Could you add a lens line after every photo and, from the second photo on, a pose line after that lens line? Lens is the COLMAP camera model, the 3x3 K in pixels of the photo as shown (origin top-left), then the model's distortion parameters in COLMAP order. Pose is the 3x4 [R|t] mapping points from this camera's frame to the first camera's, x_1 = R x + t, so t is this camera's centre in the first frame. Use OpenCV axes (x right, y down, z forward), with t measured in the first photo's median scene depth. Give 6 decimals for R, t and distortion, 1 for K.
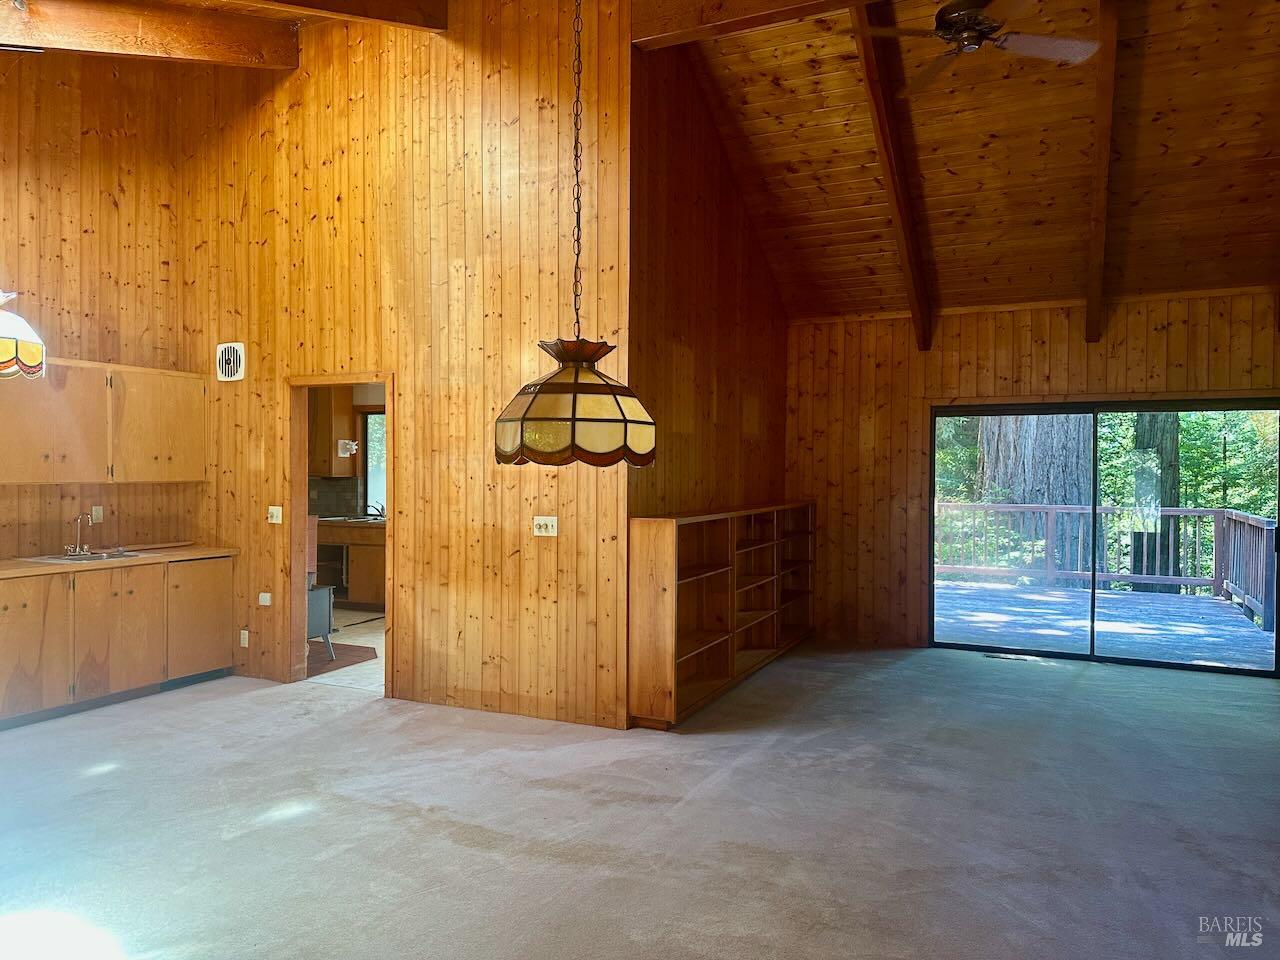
lens RADIAL K [[891.8, 0, 640.0], [0, 891.8, 480.0], [0, 0, 1]] dist [0.092137, -0.099806]
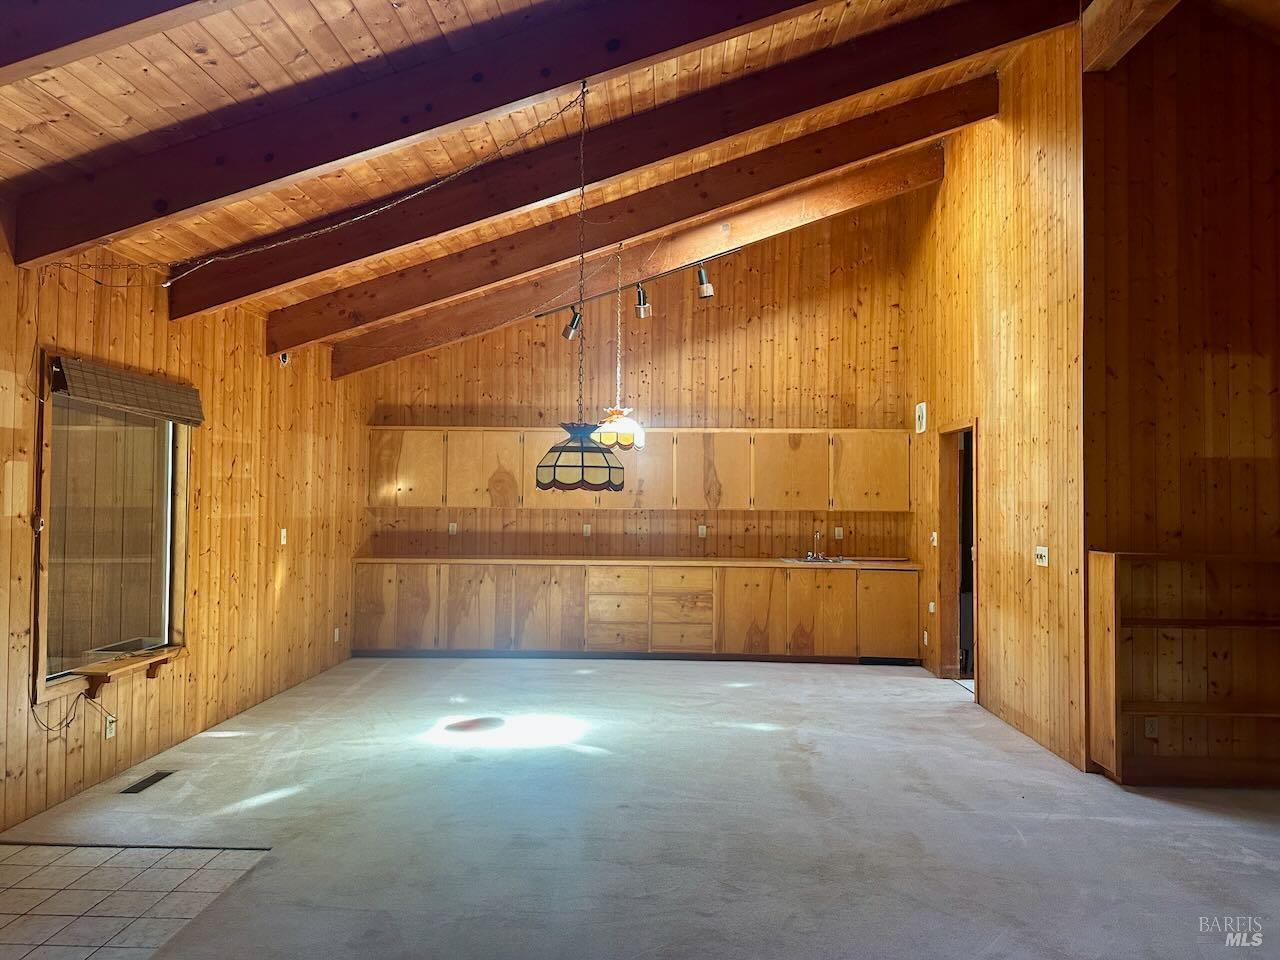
lens RADIAL K [[891.8, 0, 640.0], [0, 891.8, 480.0], [0, 0, 1]] dist [0.092137, -0.099806]
pose [[0.409204, -0.021789, -0.912183, 0.599390], [-0.018407, 0.999314, -0.032127, 0.005523], [0.912257, 0.029937, 0.408522, 0.139665]]
